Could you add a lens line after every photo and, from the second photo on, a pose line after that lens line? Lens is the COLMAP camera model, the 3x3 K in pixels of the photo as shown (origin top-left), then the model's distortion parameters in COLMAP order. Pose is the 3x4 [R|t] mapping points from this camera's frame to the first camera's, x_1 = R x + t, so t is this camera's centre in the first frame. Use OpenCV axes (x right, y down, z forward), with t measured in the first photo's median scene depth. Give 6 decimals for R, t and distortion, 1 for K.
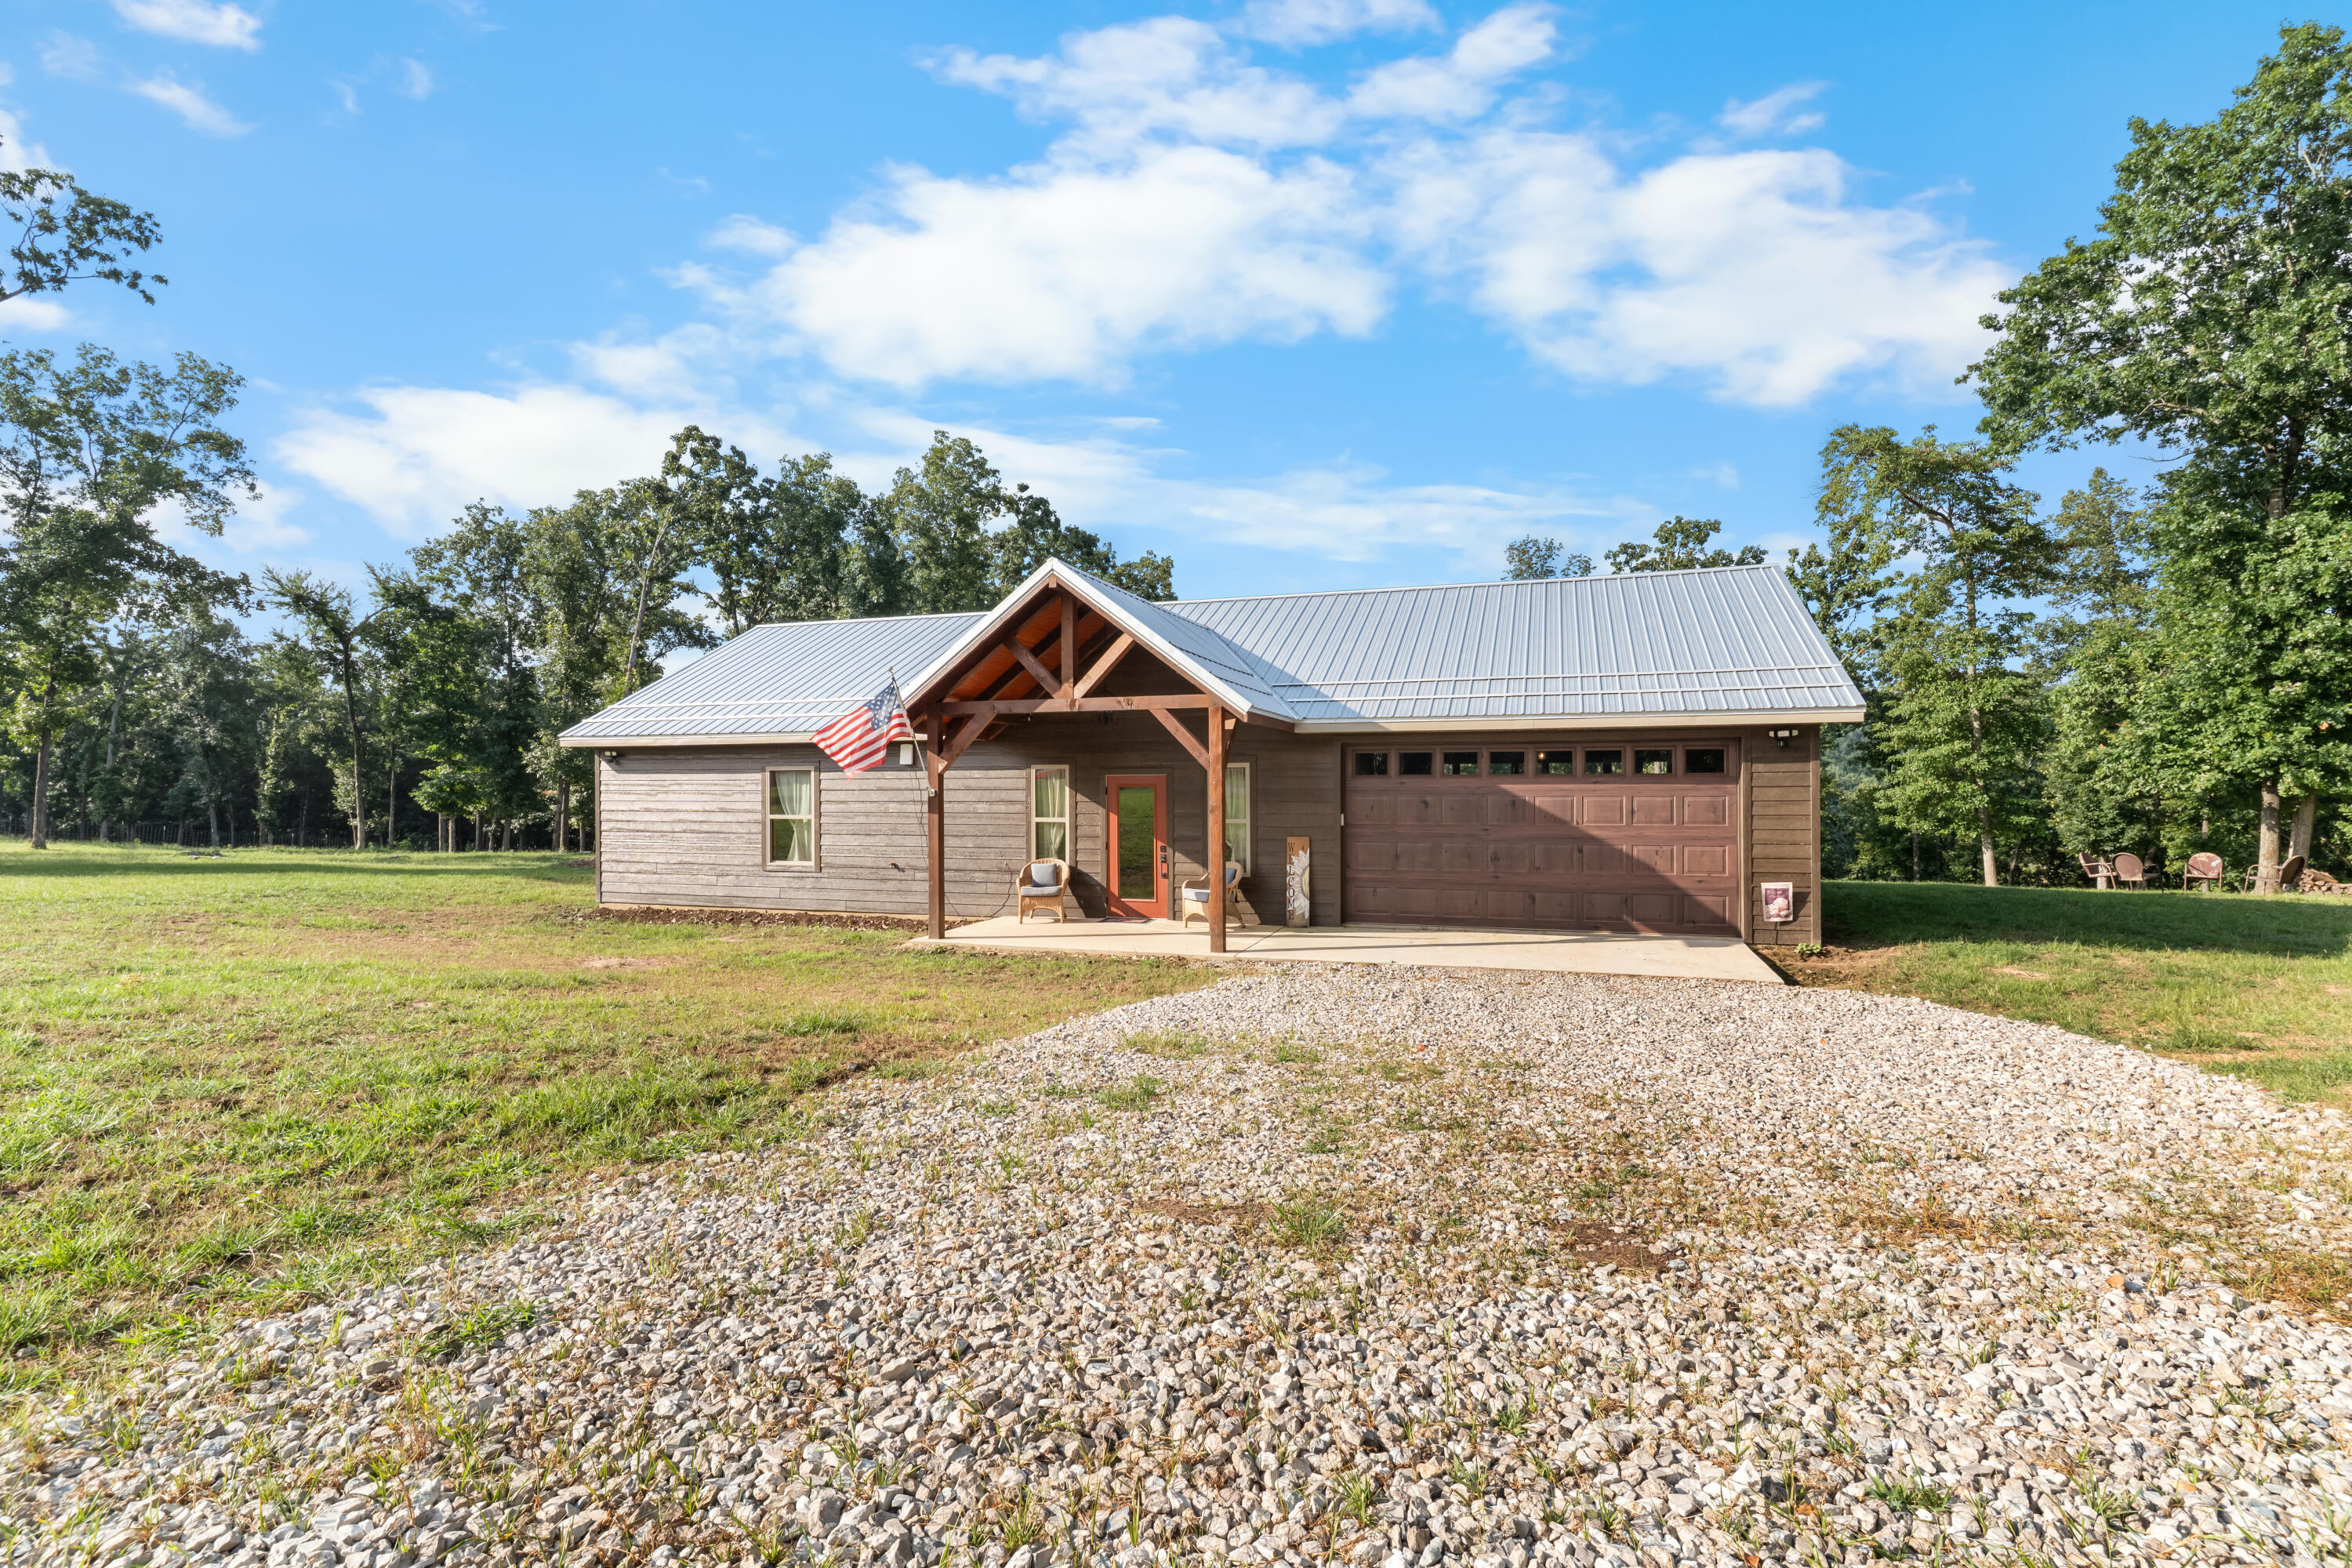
lens RADIAL K [[1115.0, 0, 1177.7], [0, 1115.0, 789.8], [0, 0, 1]] dist [0.002156, 0.000429]
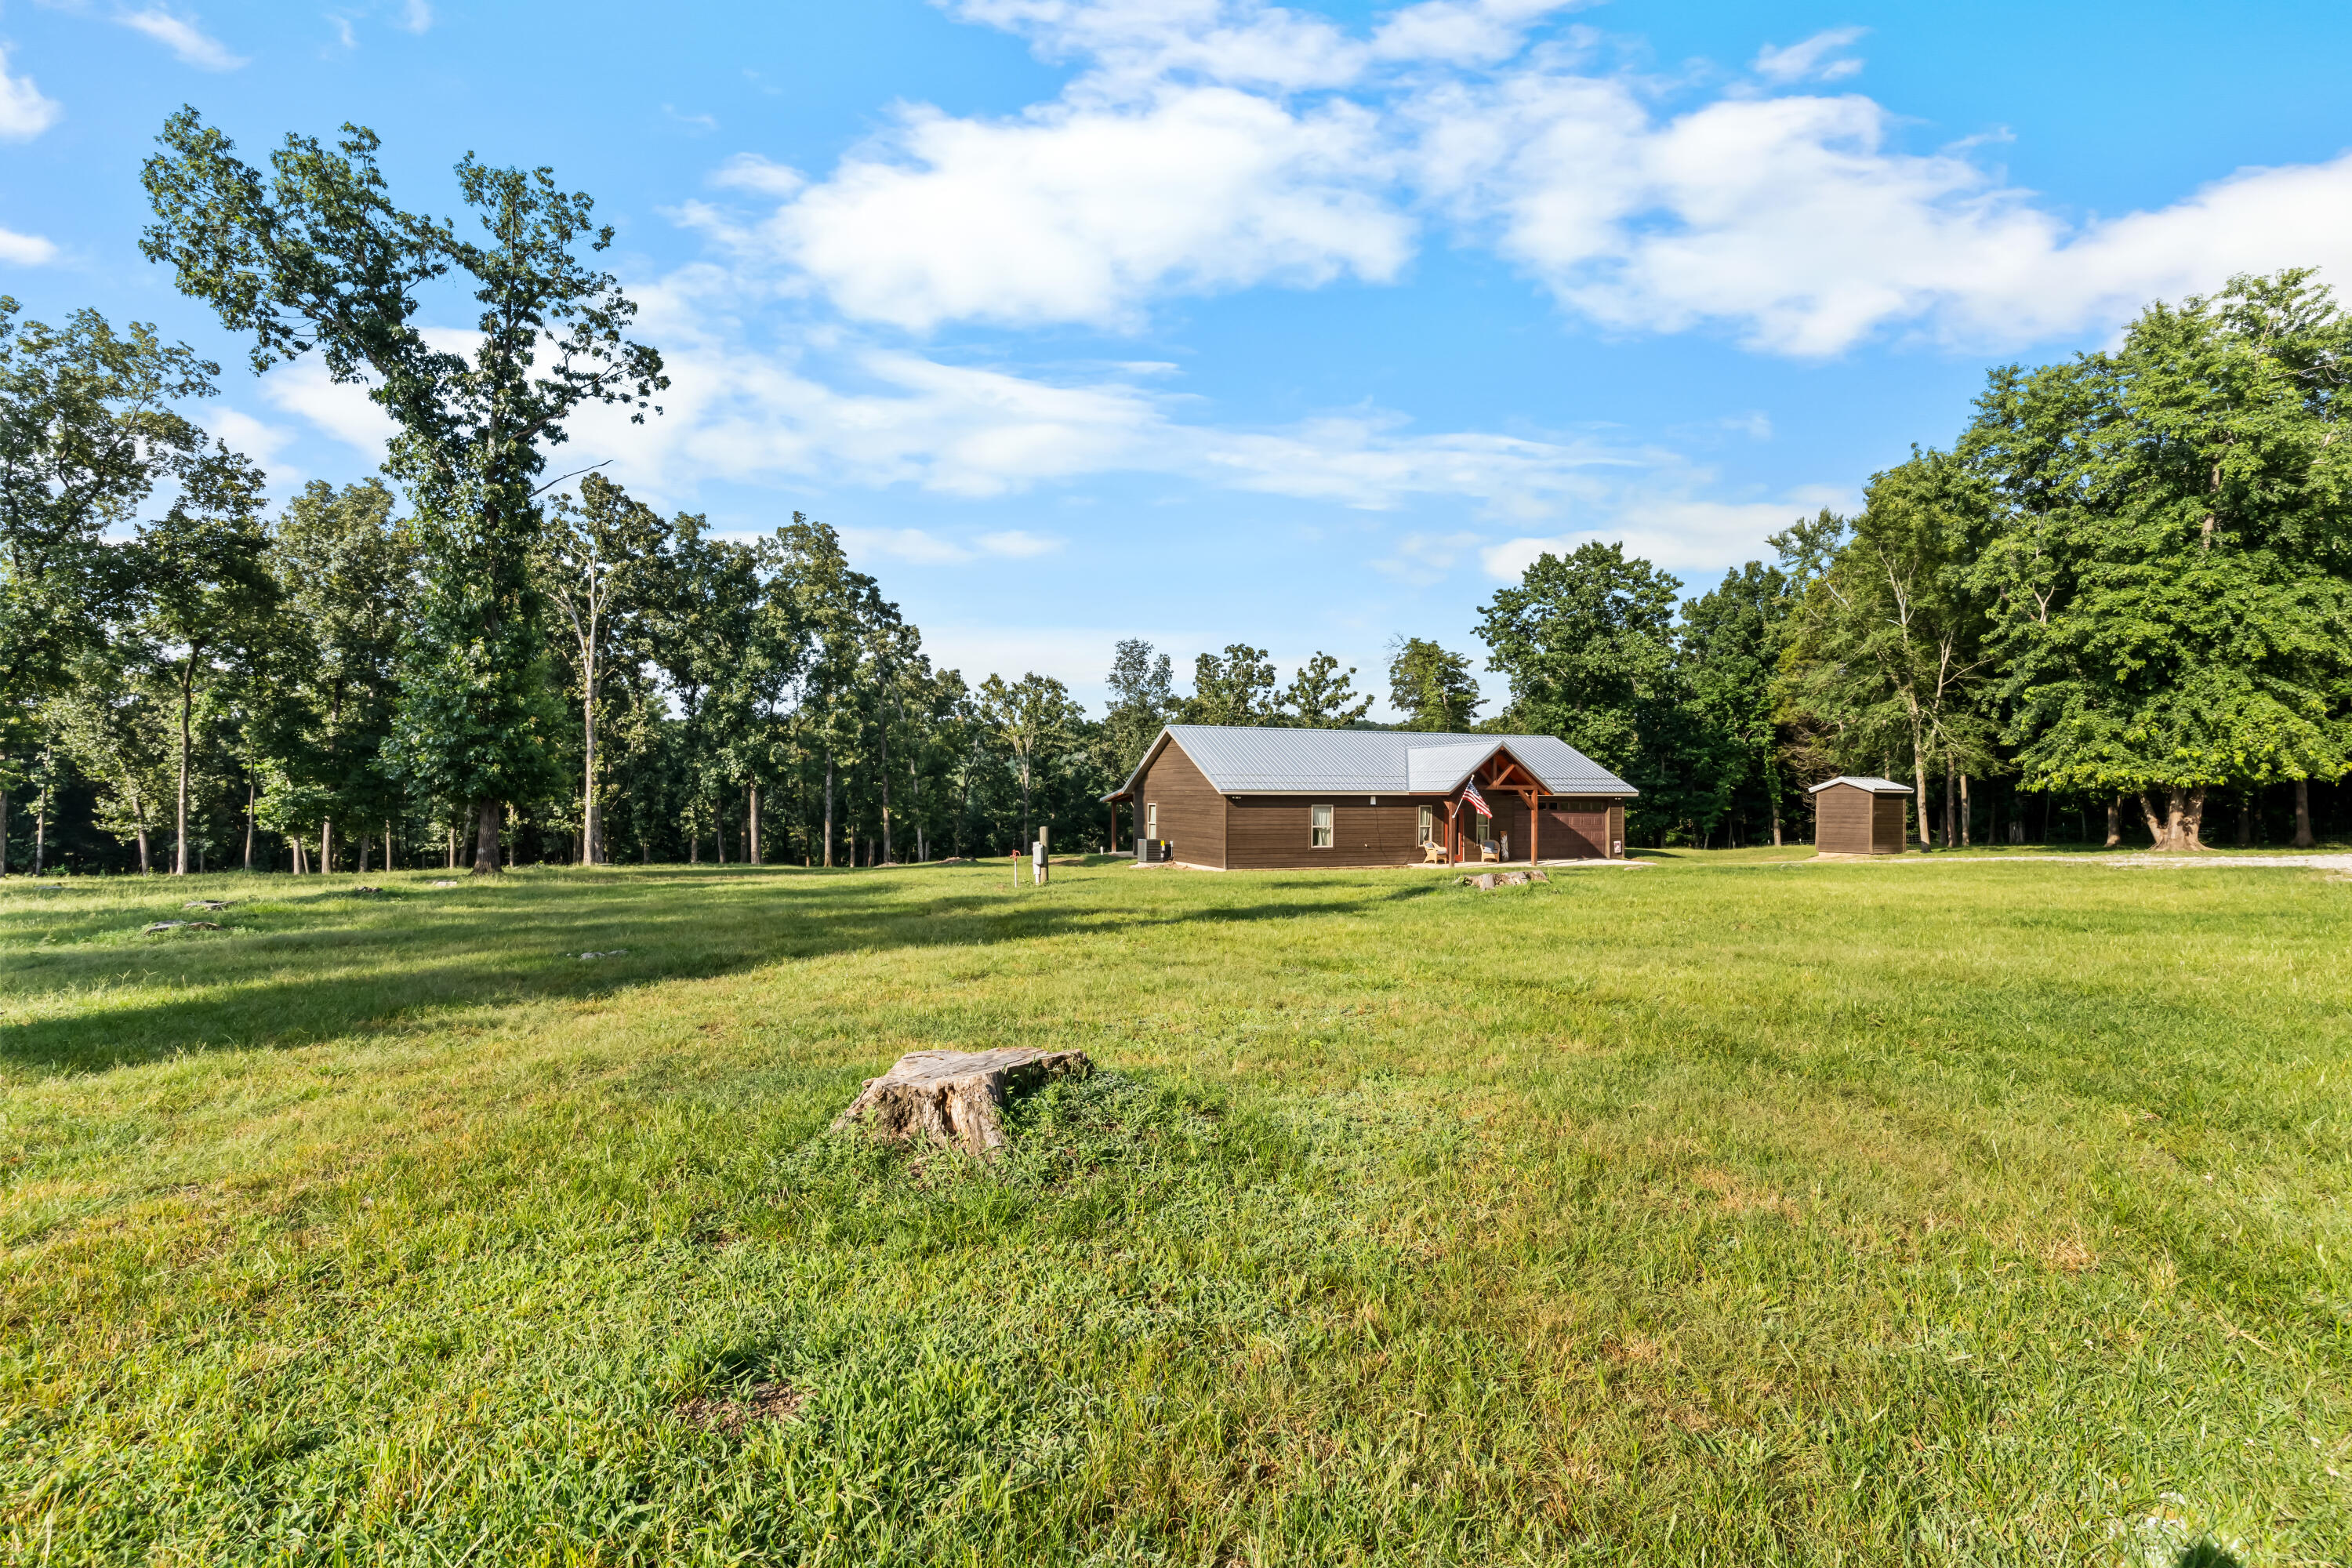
lens RADIAL K [[1099.1, 0, 1181.2], [0, 1099.1, 788.3], [0, 0, 1]] dist [-0.000733, 0.000366]
pose [[0.753399, 0.011362, 0.657466, -2.249238], [-0.004730, 0.999918, -0.011860, -0.028931], [-0.657547, 0.005826, 0.753391, -0.567207]]
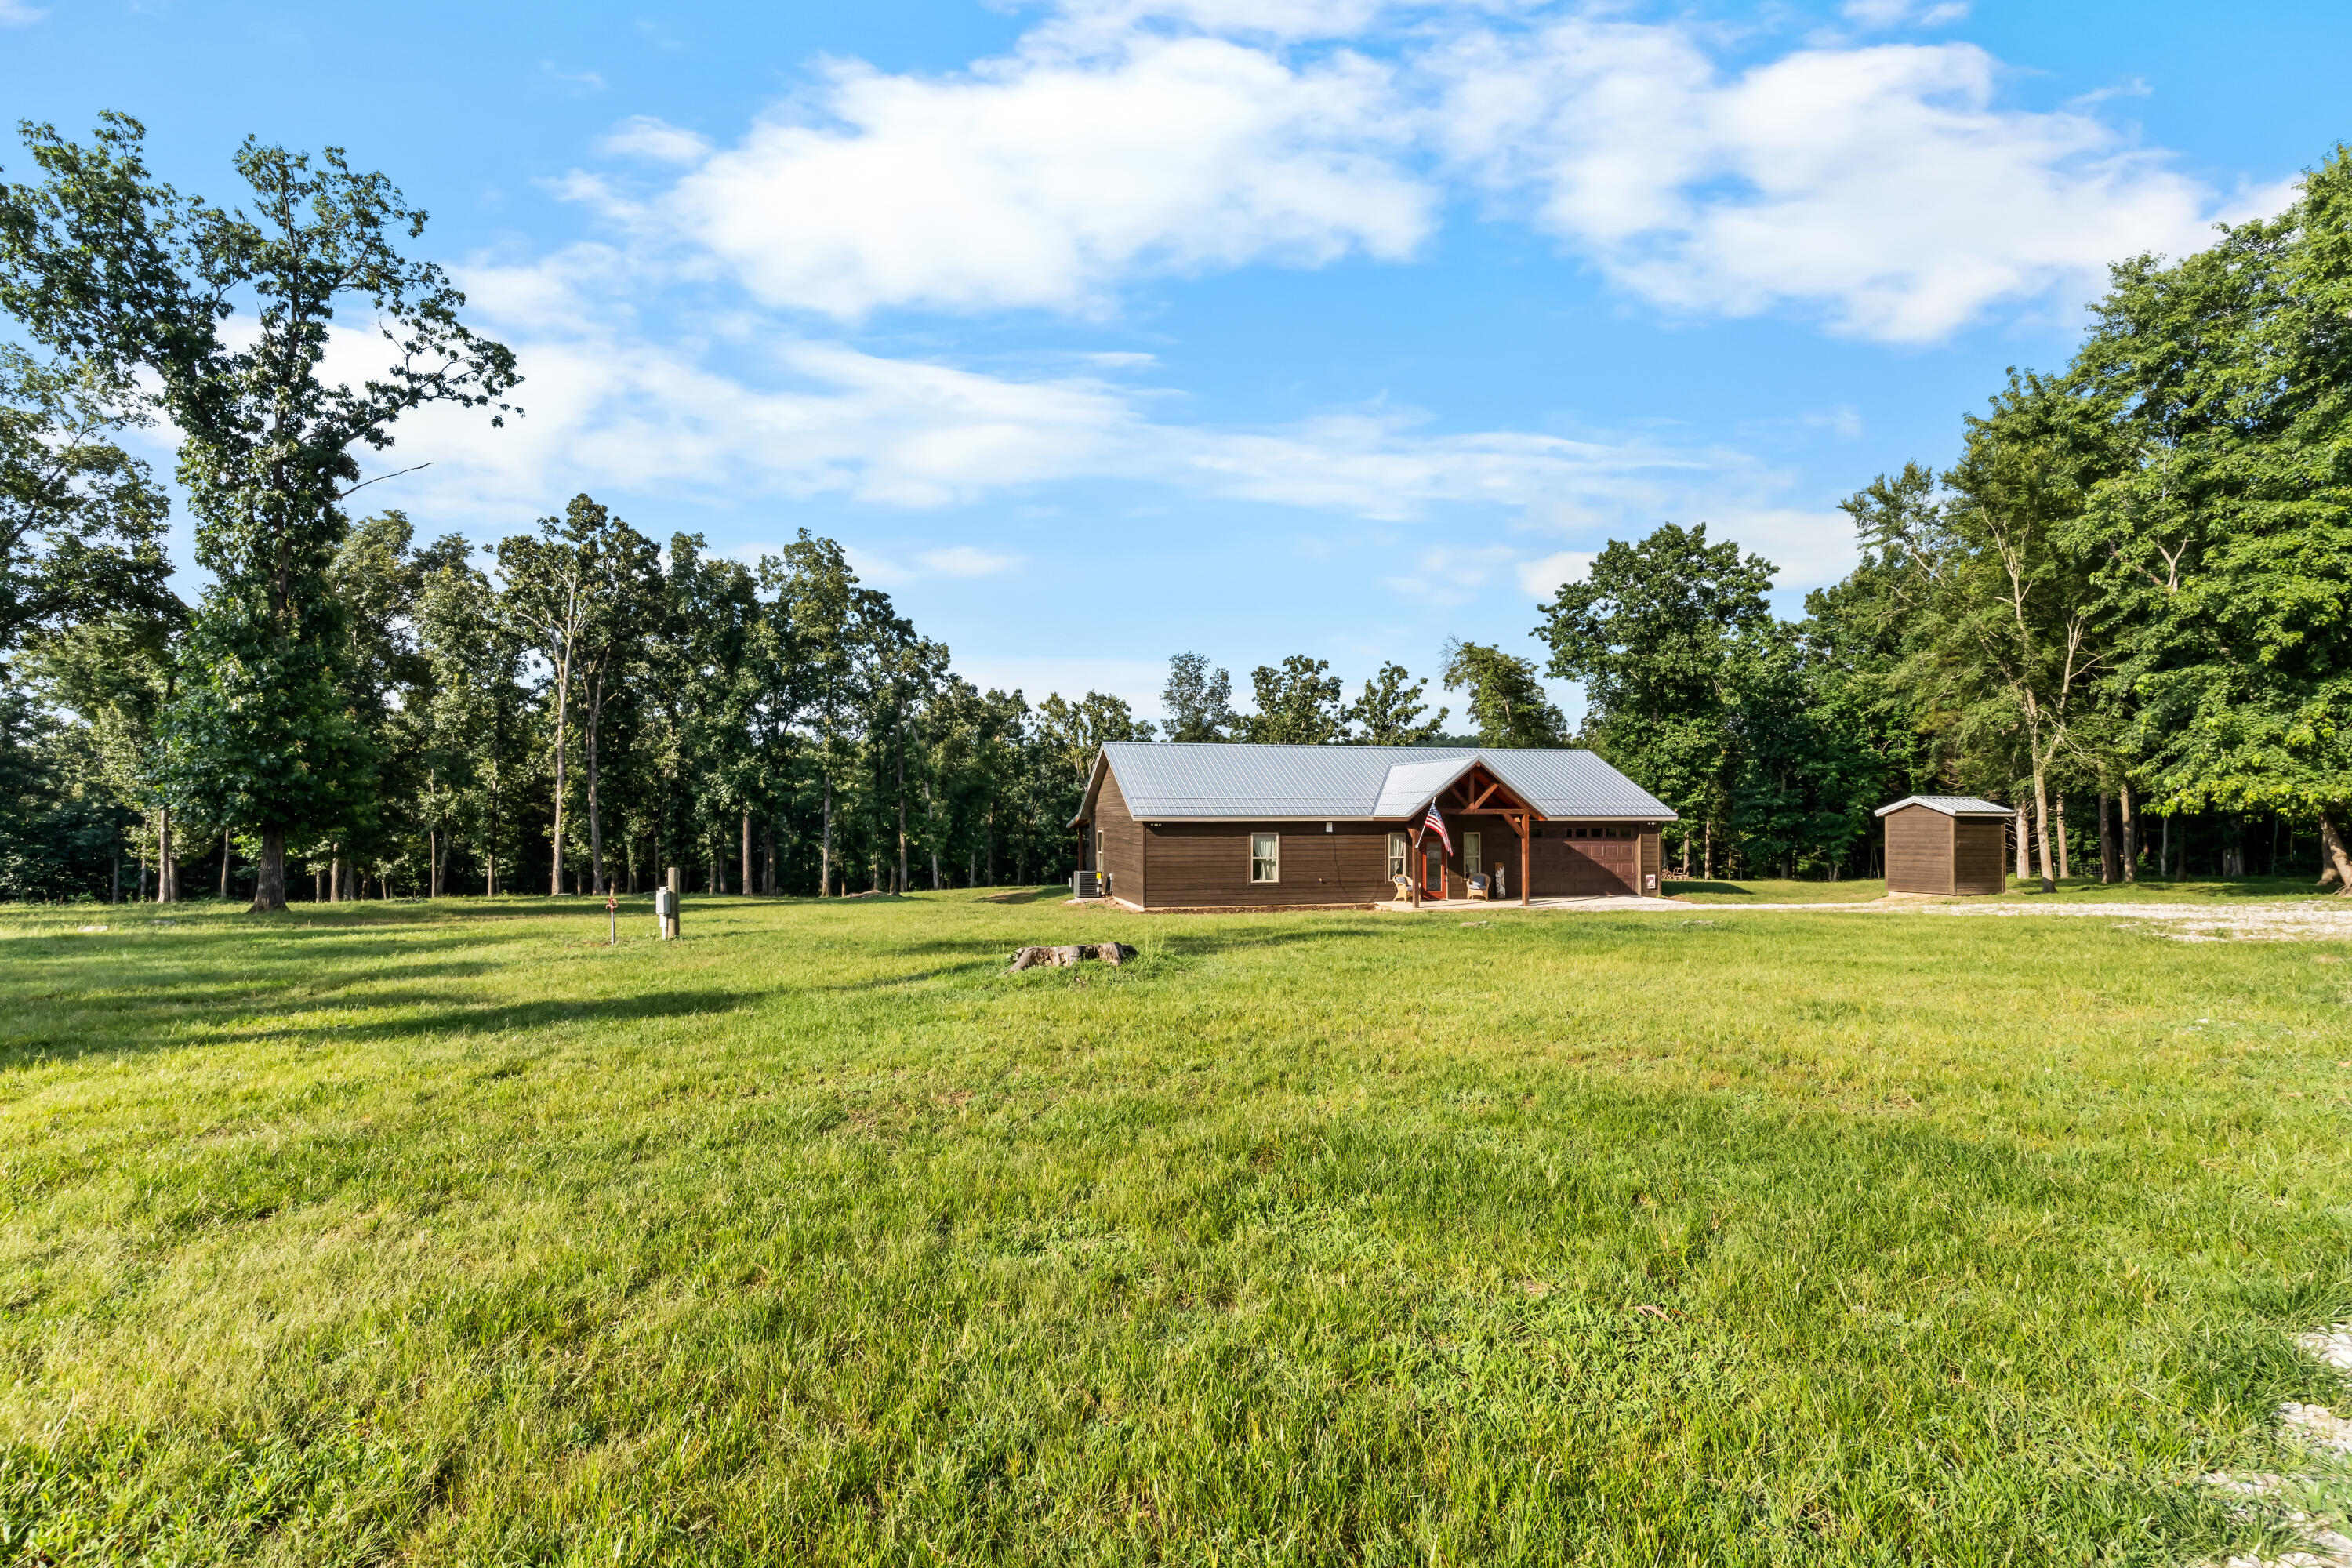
lens RADIAL K [[1111.0, 0, 1178.4], [0, 1111.0, 799.0], [0, 0, 1]] dist [0.000614, 0.000101]
pose [[0.840185, 0.013079, 0.542142, -1.686840], [-0.001891, 0.999774, -0.021187, -0.041676], [-0.542297, 0.016776, 0.840020, -0.625037]]
